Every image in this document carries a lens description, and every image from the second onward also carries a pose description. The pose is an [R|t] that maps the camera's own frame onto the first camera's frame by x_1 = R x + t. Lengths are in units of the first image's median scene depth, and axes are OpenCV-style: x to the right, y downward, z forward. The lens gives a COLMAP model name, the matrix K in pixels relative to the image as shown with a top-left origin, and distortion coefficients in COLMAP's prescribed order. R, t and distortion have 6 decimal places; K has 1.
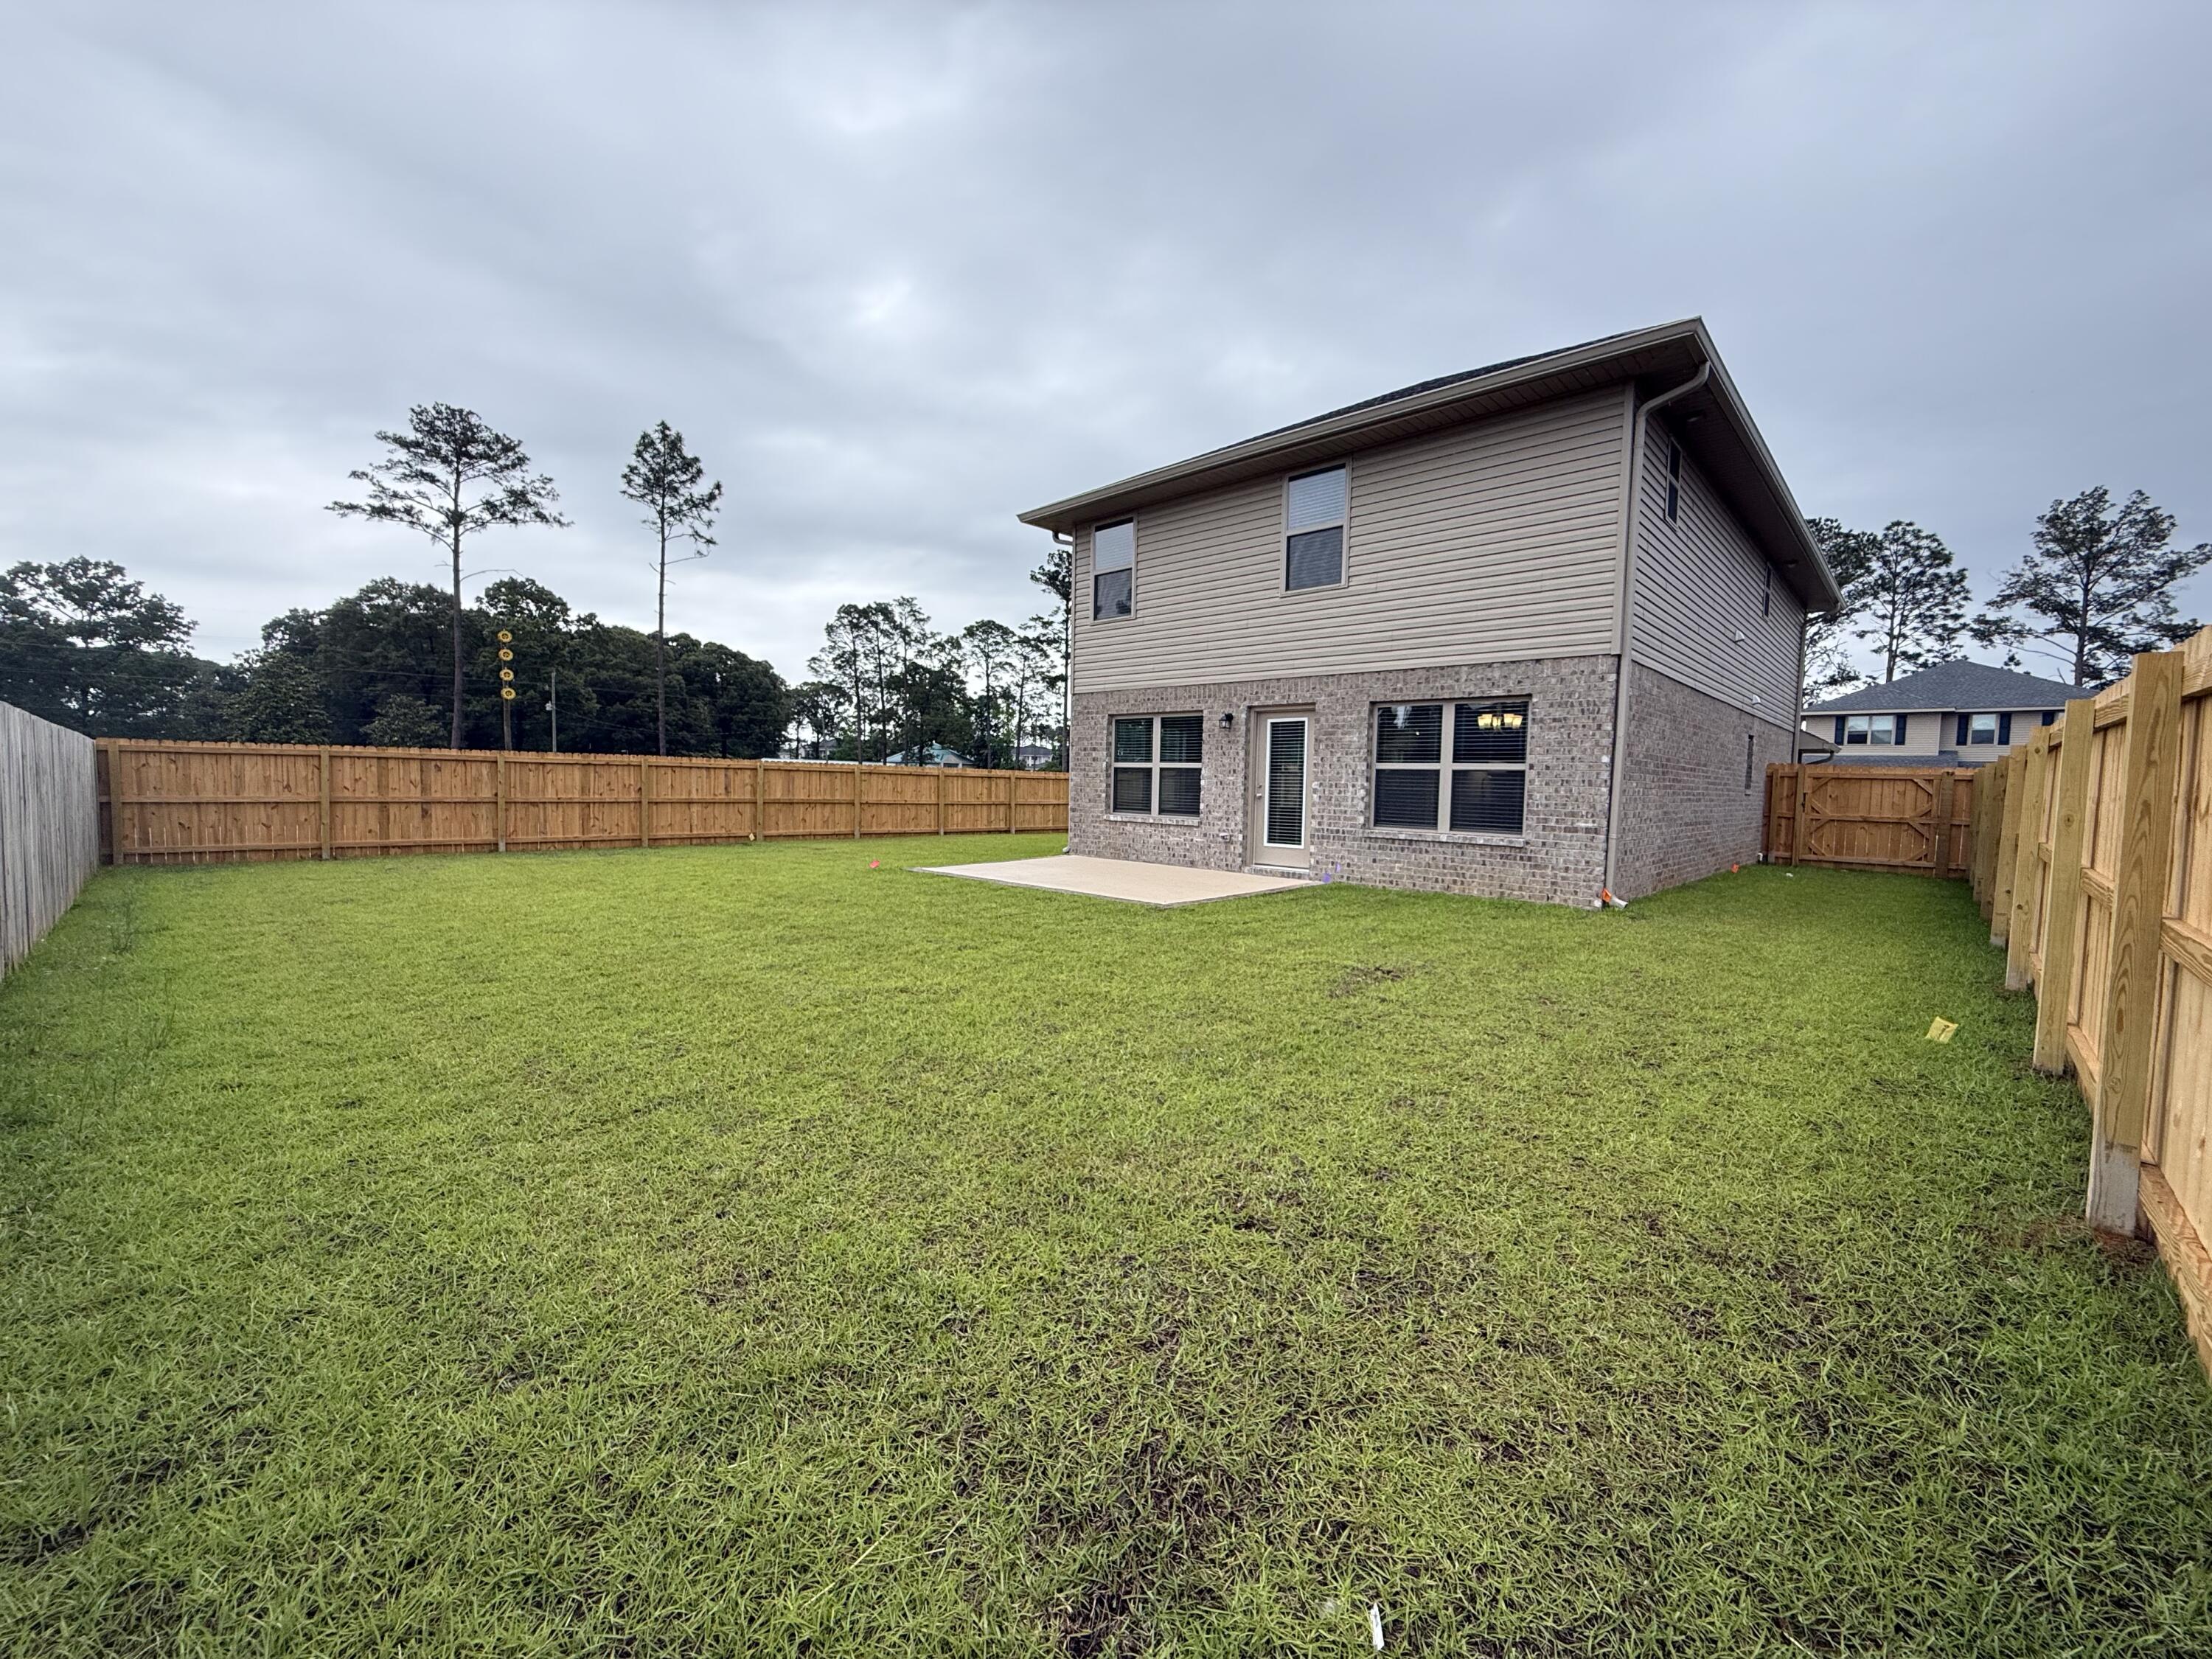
lens RADIAL K [[867.7, 0, 1097.6], [0, 867.7, 831.9], [0, 0, 1]] dist [-0.007121, 0.000415]
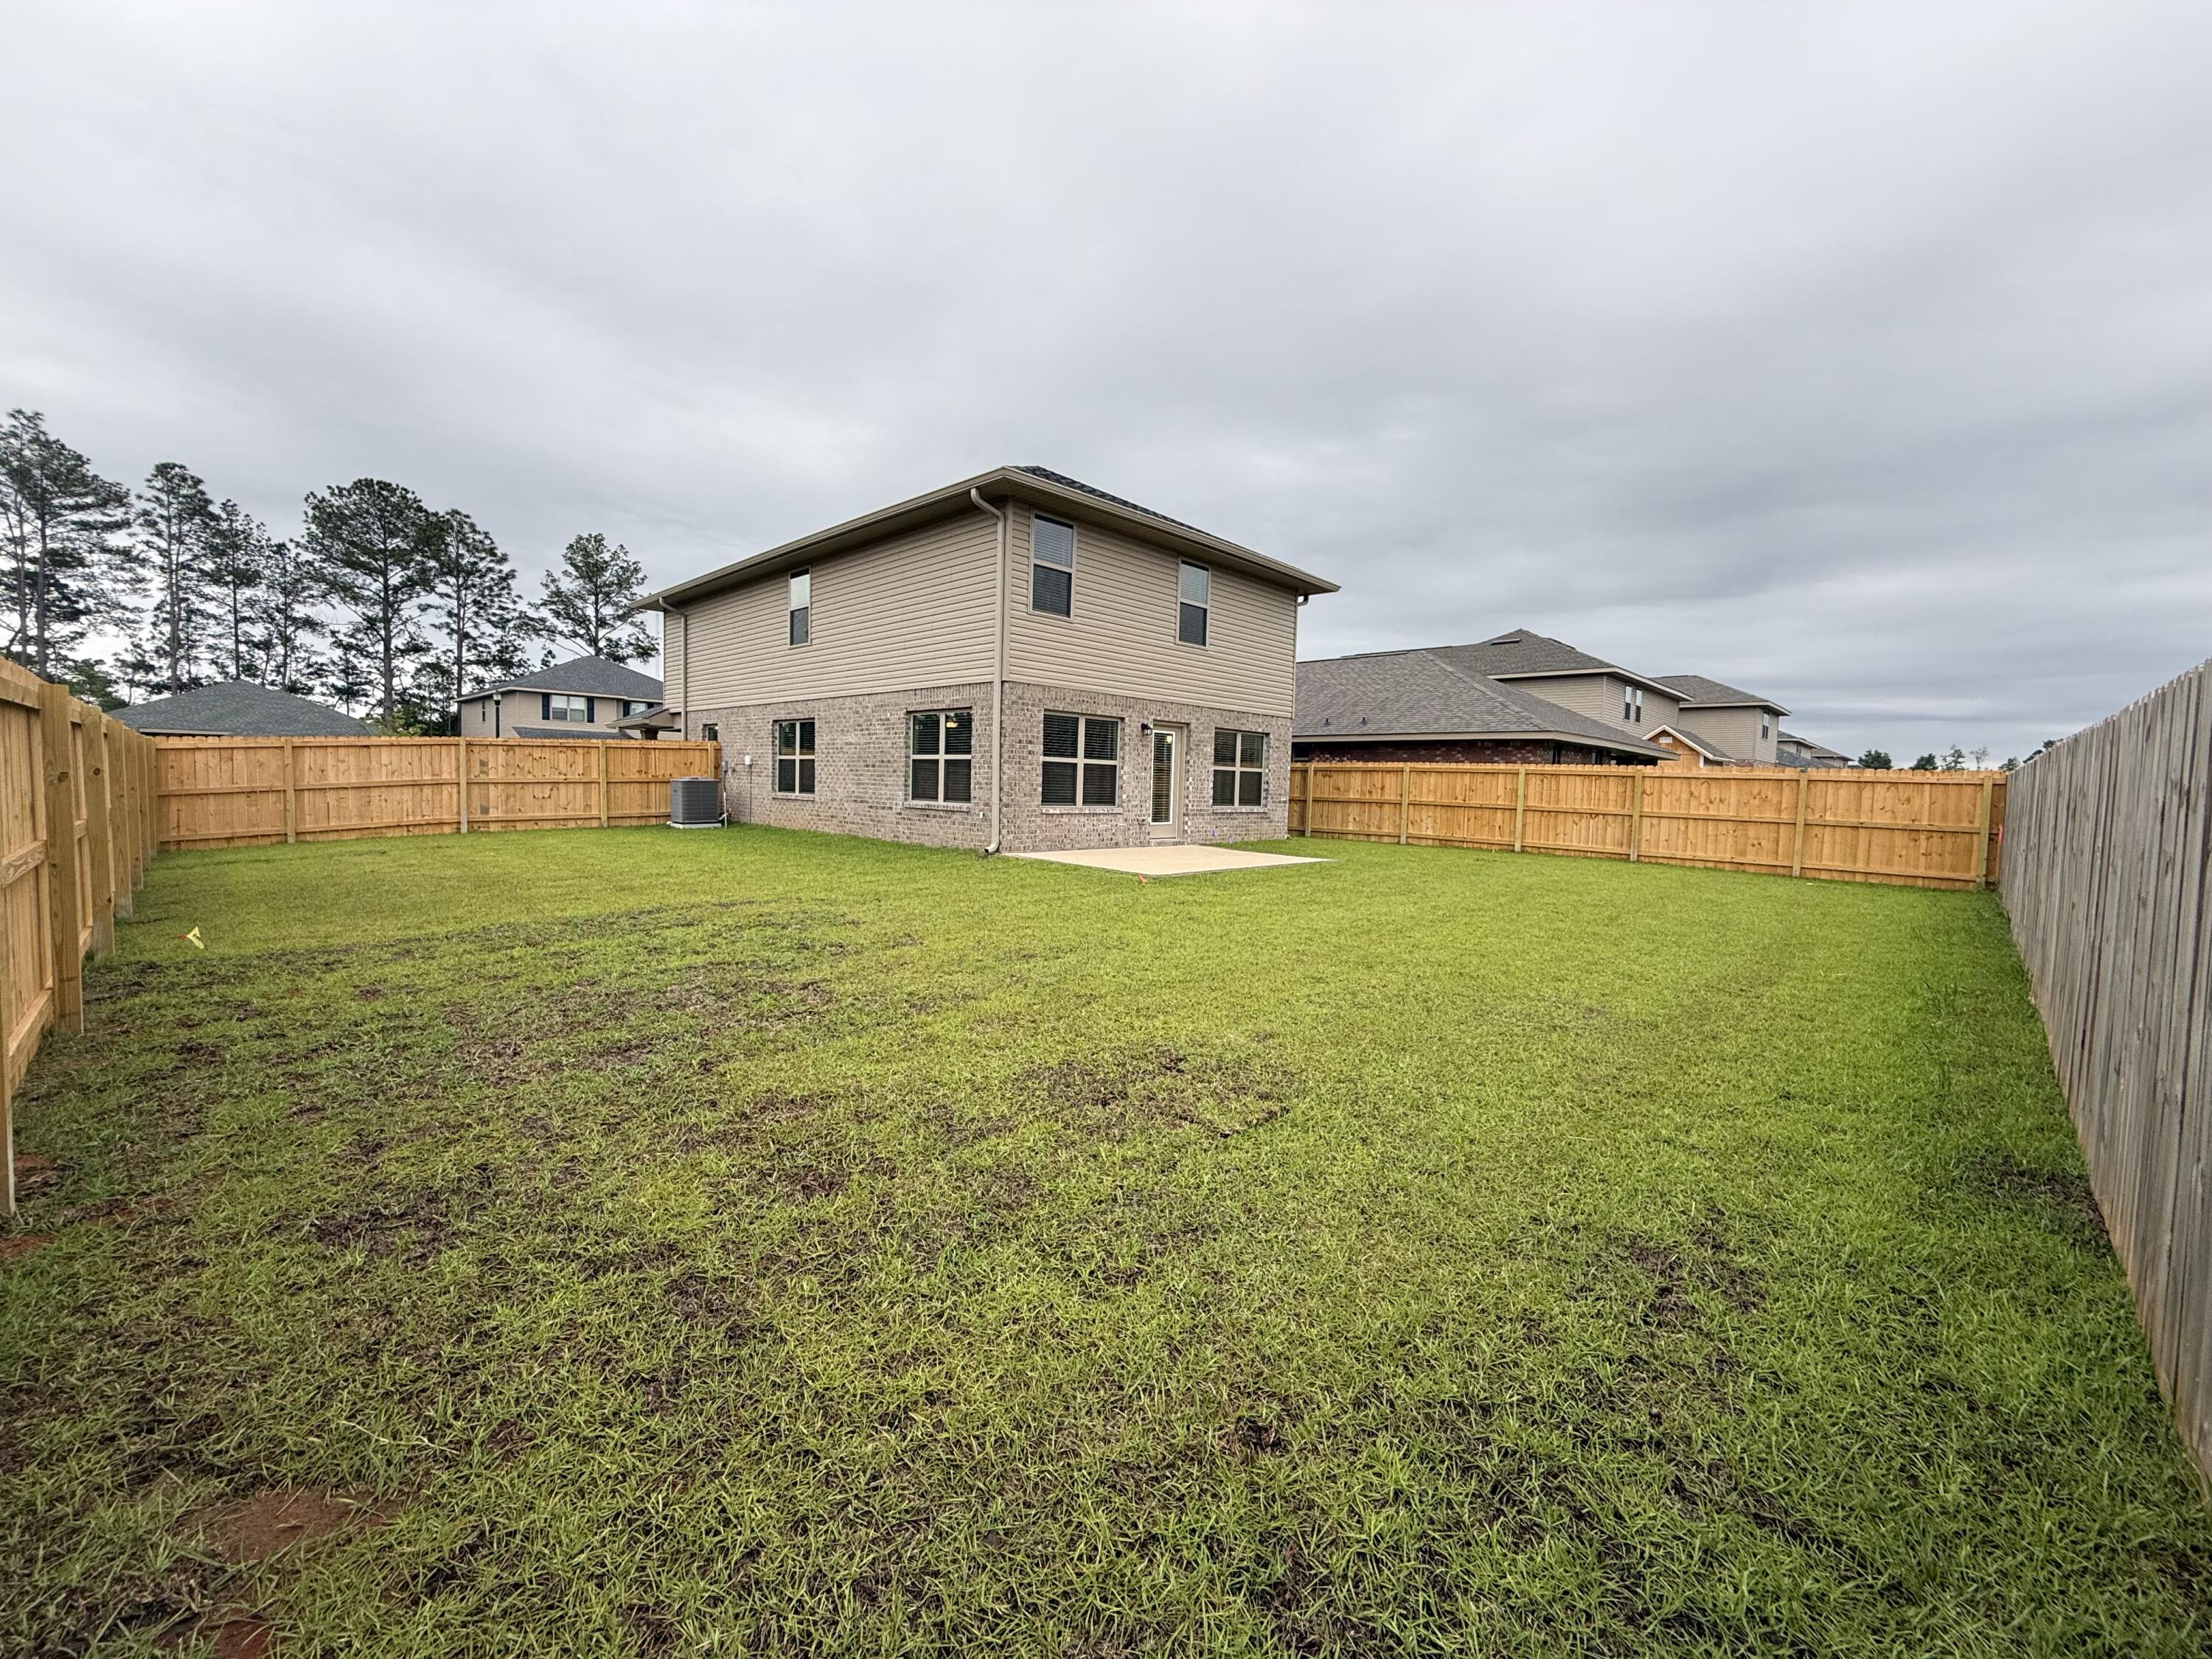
lens RADIAL K [[867.7, 0, 1098.4], [0, 867.7, 829.5], [0, 0, 1]] dist [-0.007121, 0.000415]
pose [[0.020396, -0.077029, 0.996820, -1.028095], [0.032672, 0.996546, 0.076339, -0.072896], [-0.999258, 0.031011, 0.022842, 0.946630]]
